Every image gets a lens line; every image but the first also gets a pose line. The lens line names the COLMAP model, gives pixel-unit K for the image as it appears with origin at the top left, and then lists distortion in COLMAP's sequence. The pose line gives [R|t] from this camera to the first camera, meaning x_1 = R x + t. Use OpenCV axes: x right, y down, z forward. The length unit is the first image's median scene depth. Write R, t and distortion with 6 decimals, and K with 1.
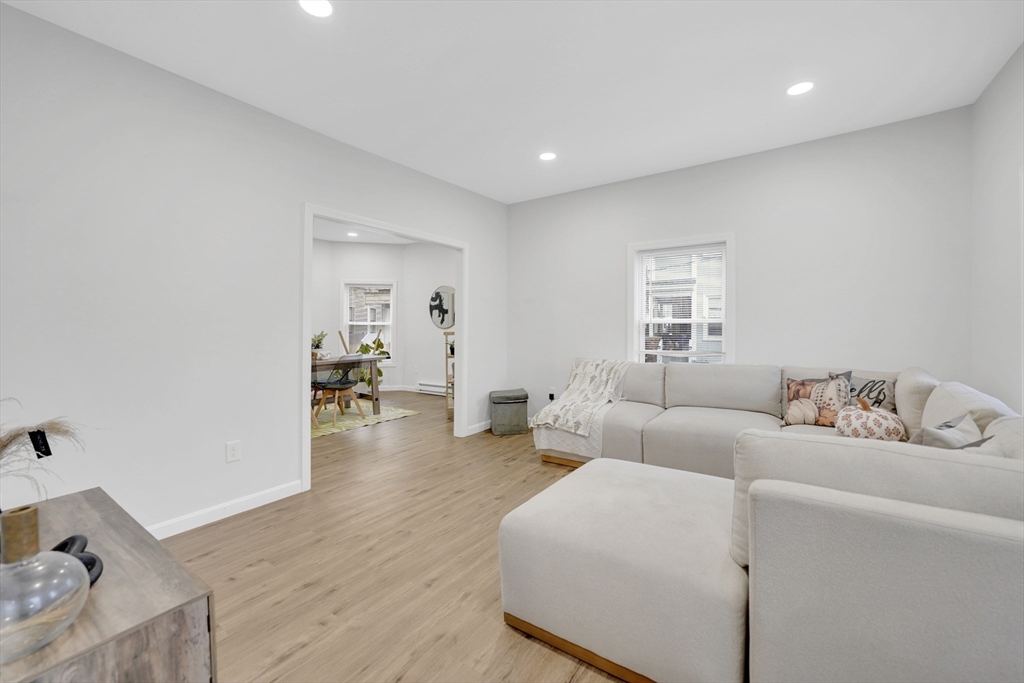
lens RADIAL K [[418.0, 0, 521.9], [0, 418.0, 323.4], [0, 0, 1]] dist [-0.001042, 0.000063]
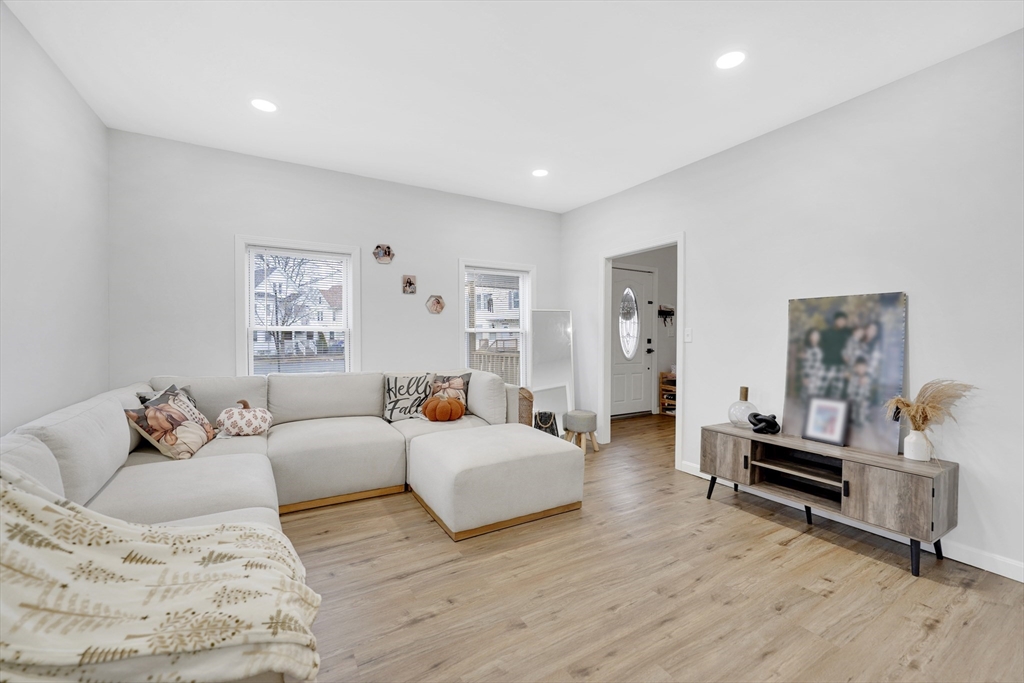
lens RADIAL K [[418.0, 0, 521.9], [0, 418.0, 323.4], [0, 0, 1]] dist [-0.001042, 0.000063]
pose [[-0.911947, 0.019870, 0.409826, -0.303932], [0.005730, 0.999346, -0.035703, 0.015874], [-0.410267, -0.030211, -0.911465, 1.526723]]
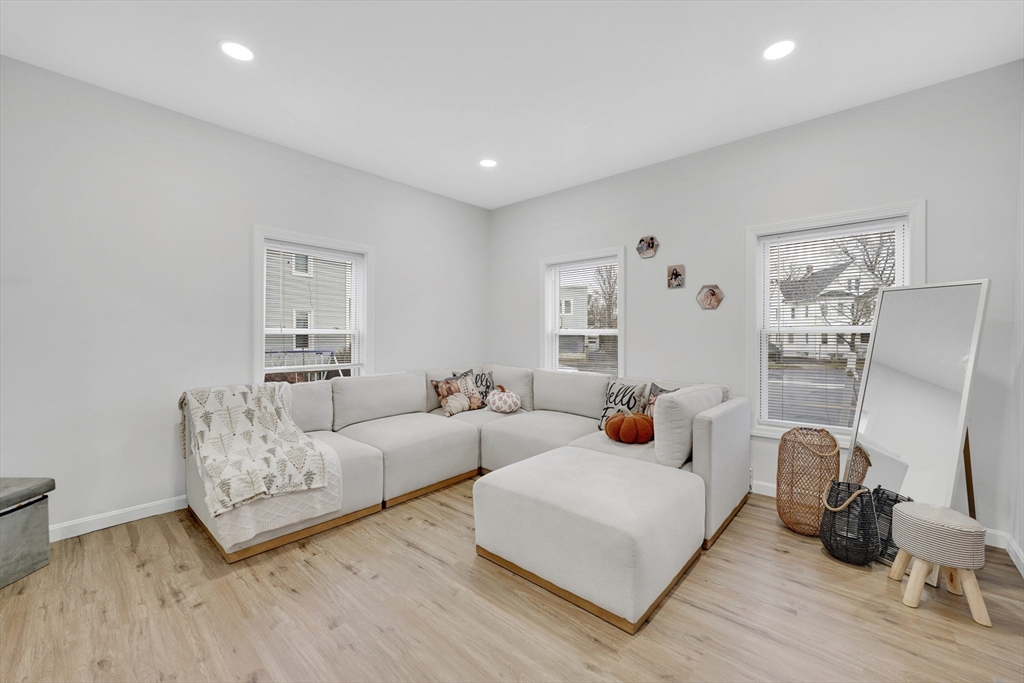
lens RADIAL K [[412.8, 0, 518.3], [0, 412.8, 336.2], [0, 0, 1]] dist [-0.013833, 0.000393]
pose [[0.123690, 0.008657, 0.992283, -0.596019], [-0.005937, 0.999950, -0.007984, 0.011772], [-0.992303, -0.004904, 0.123735, 0.661180]]
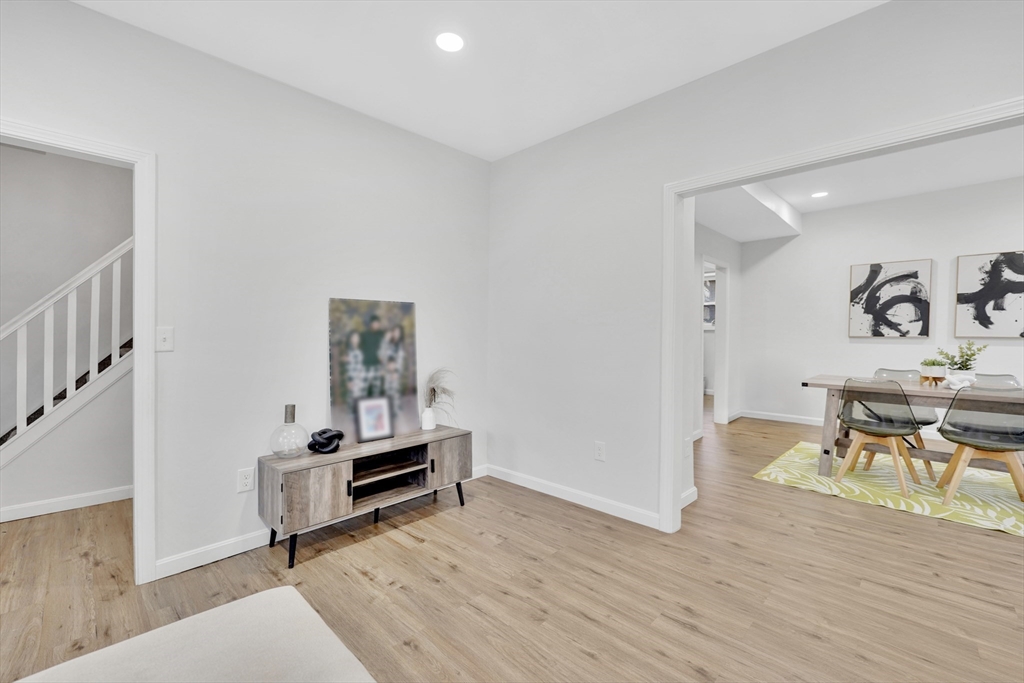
lens RADIAL K [[433.3, 0, 512.0], [0, 433.3, 341.5], [0, 0, 1]] dist [-0.001875, 0.000276]
pose [[-0.167373, 0.024432, -0.985591, 0.383625], [0.008970, 0.999689, 0.023259, 0.002641], [0.985853, -0.004948, -0.167540, 0.893065]]
